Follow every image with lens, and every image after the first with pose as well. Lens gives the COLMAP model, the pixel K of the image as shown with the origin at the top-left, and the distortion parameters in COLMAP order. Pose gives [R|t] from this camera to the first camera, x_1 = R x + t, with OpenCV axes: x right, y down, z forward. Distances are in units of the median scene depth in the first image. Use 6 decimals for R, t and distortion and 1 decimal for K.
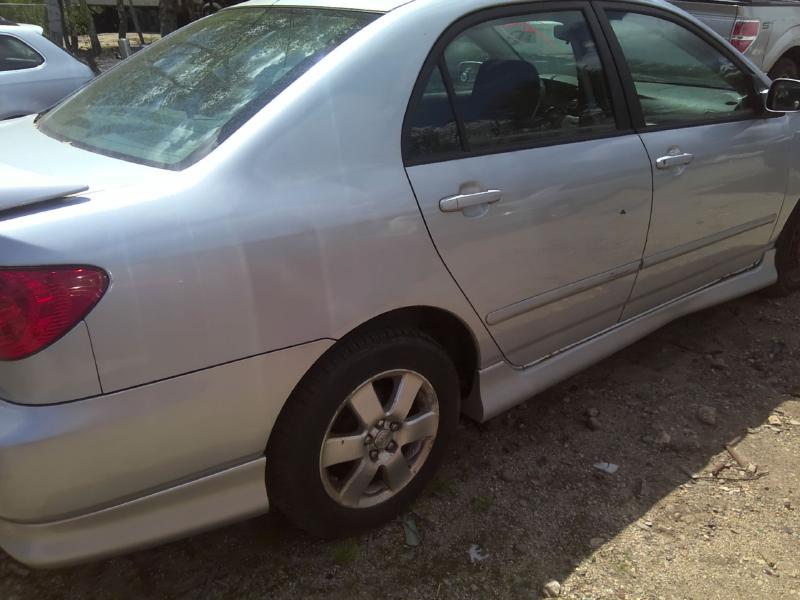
lens RADIAL K [[671.1, 0, 402.0], [0, 671.1, 299.9], [0, 0, 1]] dist [0.145531, -0.249883]
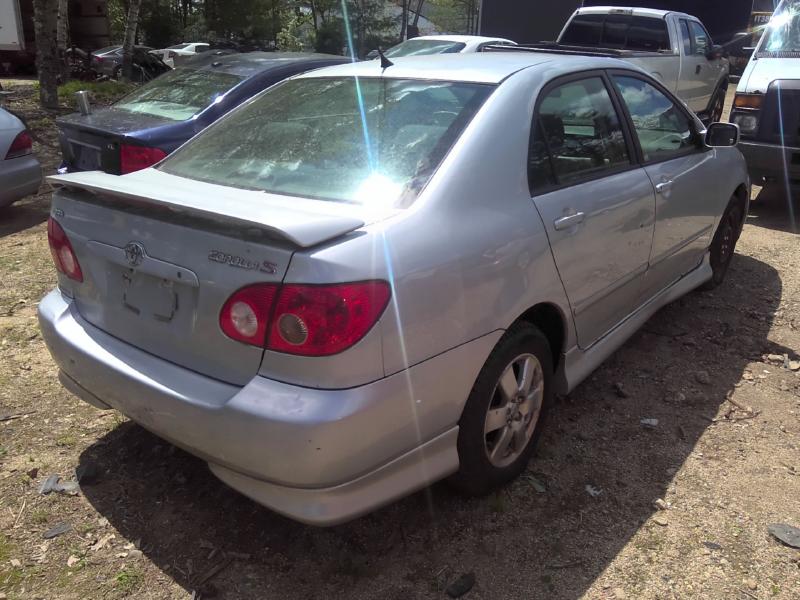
lens RADIAL K [[671.1, 0, 402.0], [0, 671.1, 299.9], [0, 0, 1]] dist [0.145531, -0.249883]
pose [[0.974463, -0.074693, 0.211761, -0.464120], [0.085522, 0.995432, -0.042434, 0.032463], [-0.207624, 0.059460, 0.976400, -0.203103]]
